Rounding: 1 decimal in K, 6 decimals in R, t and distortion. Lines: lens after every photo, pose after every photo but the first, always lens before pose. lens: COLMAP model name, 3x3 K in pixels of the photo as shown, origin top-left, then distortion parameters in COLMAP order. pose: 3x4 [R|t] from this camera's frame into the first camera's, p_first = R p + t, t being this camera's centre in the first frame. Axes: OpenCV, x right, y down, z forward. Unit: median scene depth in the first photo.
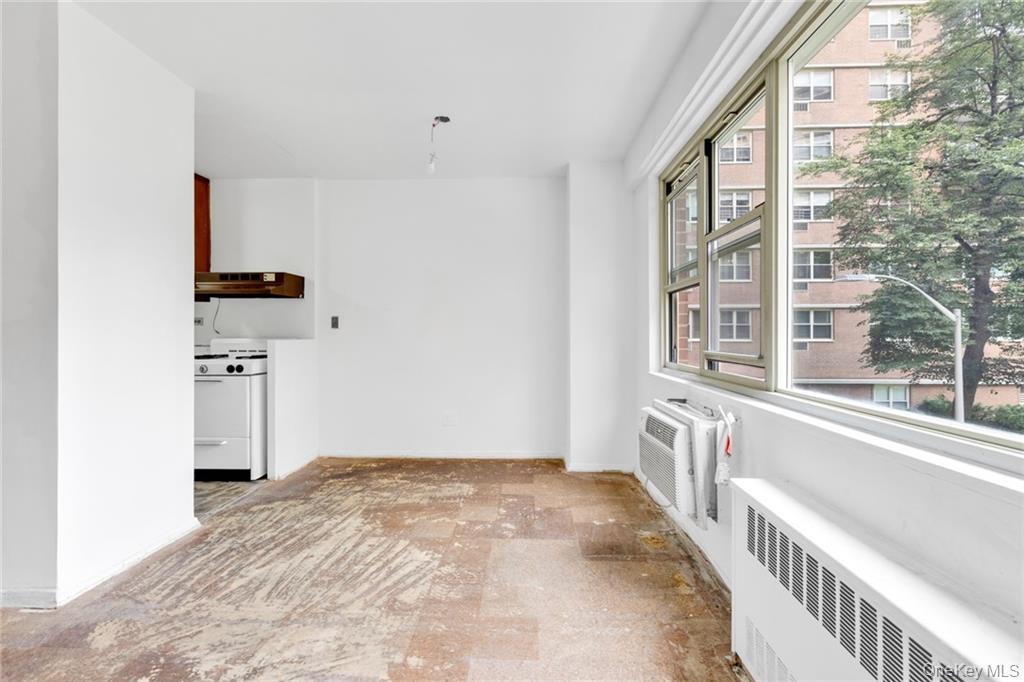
lens RADIAL K [[464.7, 0, 521.4], [0, 464.7, 336.8], [0, 0, 1]] dist [0.003908, -0.001803]
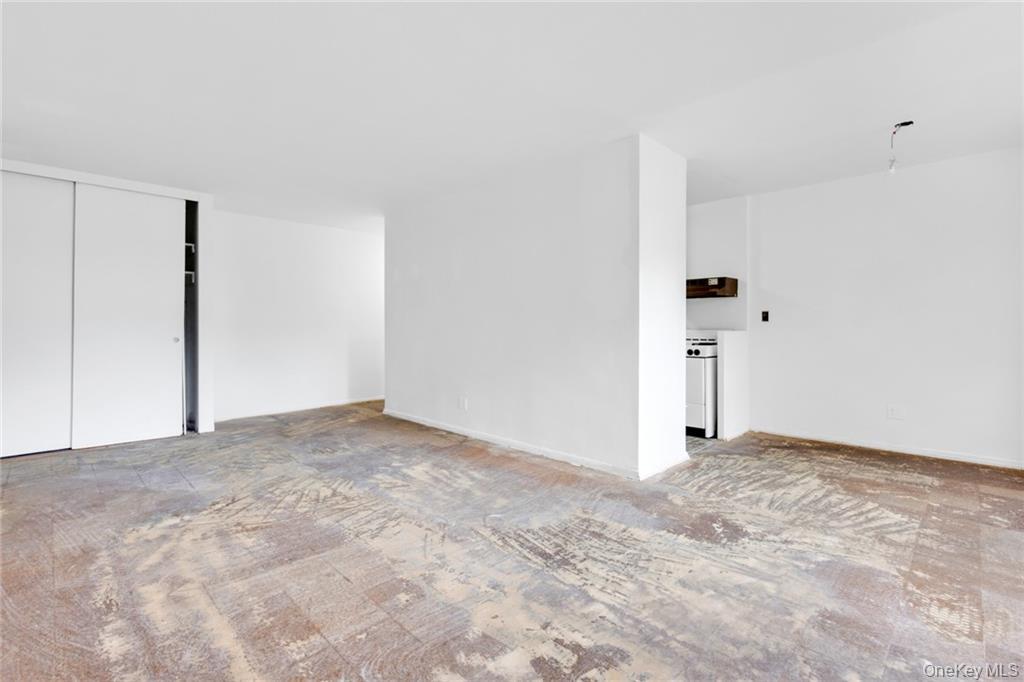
lens RADIAL K [[464.7, 0, 512.2], [0, 464.7, 327.2], [0, 0, 1]] dist [0.003908, -0.001803]
pose [[0.722503, 0.002568, -0.691363, -0.098050], [-0.007083, 0.999968, -0.003689, 0.007875], [0.691332, 0.007562, 0.722498, -0.469638]]
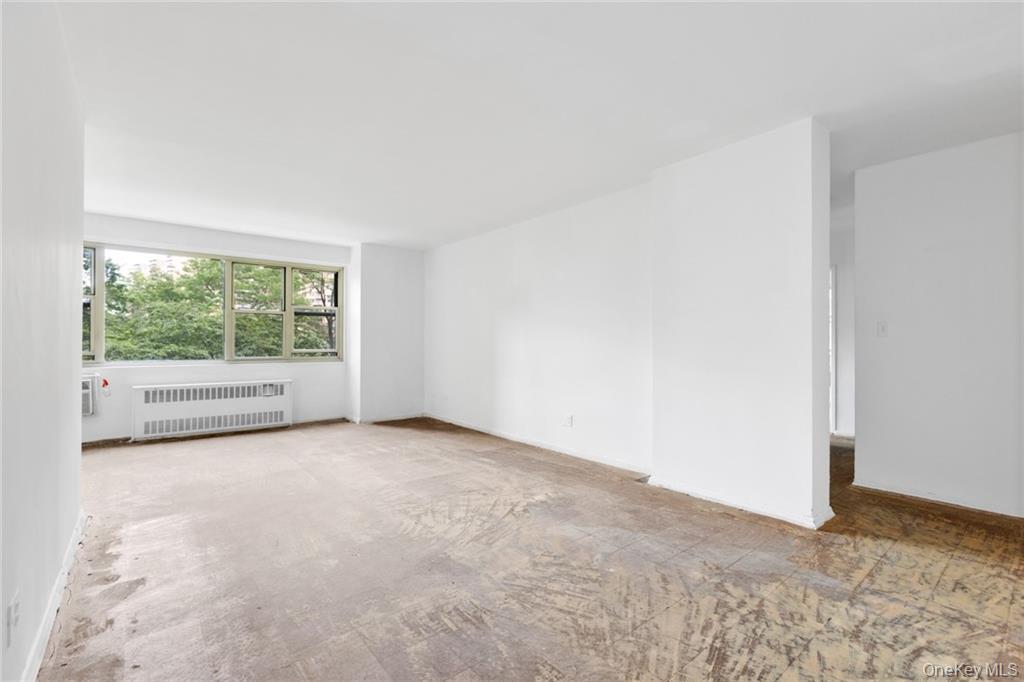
lens RADIAL K [[454.9, 0, 505.2], [0, 454.9, 337.7], [0, 0, 1]] dist [0.004363, -0.001290]
pose [[-0.639302, 0.010577, 0.768883, -2.307444], [0.007030, 0.999944, -0.007910, 0.002002], [-0.768924, 0.000349, -0.639340, 0.658027]]
